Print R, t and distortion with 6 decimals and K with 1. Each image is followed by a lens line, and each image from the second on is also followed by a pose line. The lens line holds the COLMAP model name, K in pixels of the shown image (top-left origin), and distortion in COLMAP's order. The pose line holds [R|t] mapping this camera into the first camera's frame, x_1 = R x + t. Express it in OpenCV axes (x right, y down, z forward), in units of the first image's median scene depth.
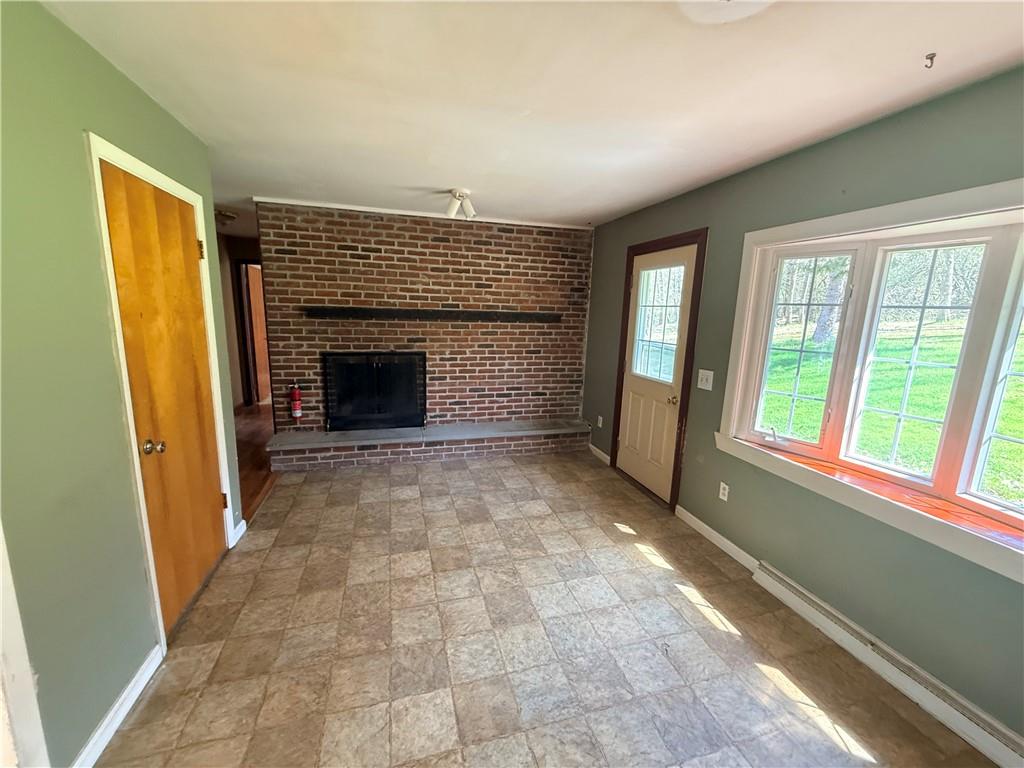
lens RADIAL K [[409.1, 0, 509.0], [0, 409.1, 383.1], [0, 0, 1]] dist [0.000711, 0.000451]
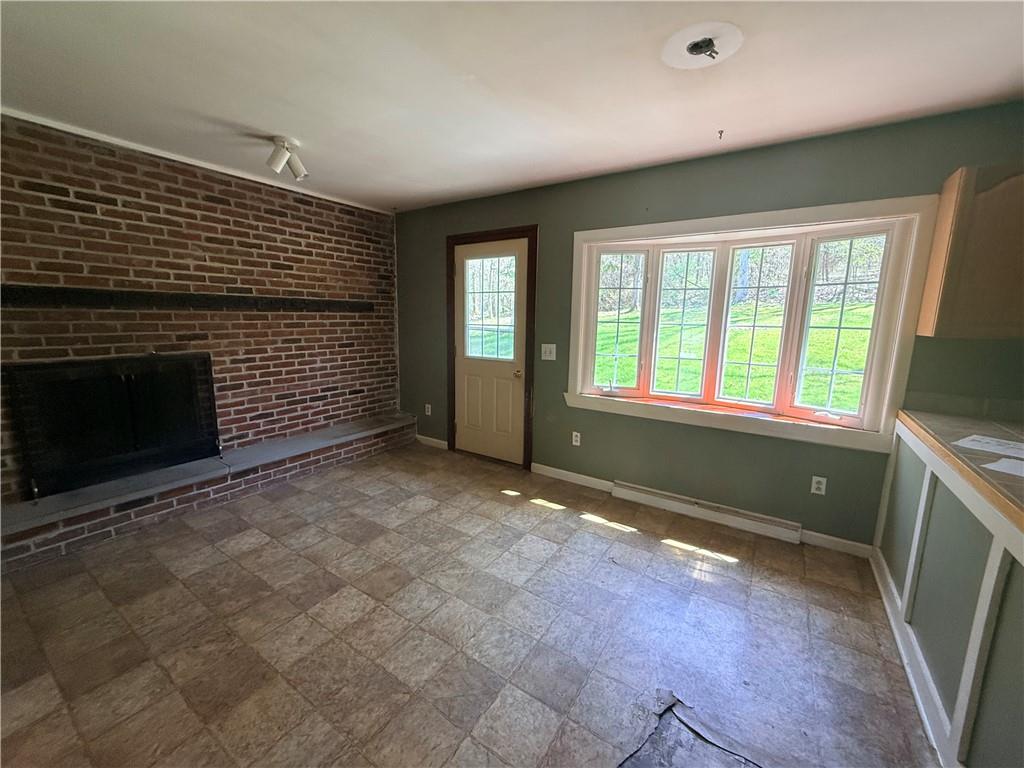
lens RADIAL K [[409.1, 0, 509.0], [0, 409.1, 383.6], [0, 0, 1]] dist [0.000711, 0.000451]
pose [[0.763222, -0.123165, 0.634289, -0.296001], [0.123261, 0.991390, 0.044189, 0.012629], [-0.634270, 0.044458, 0.771832, 0.113927]]
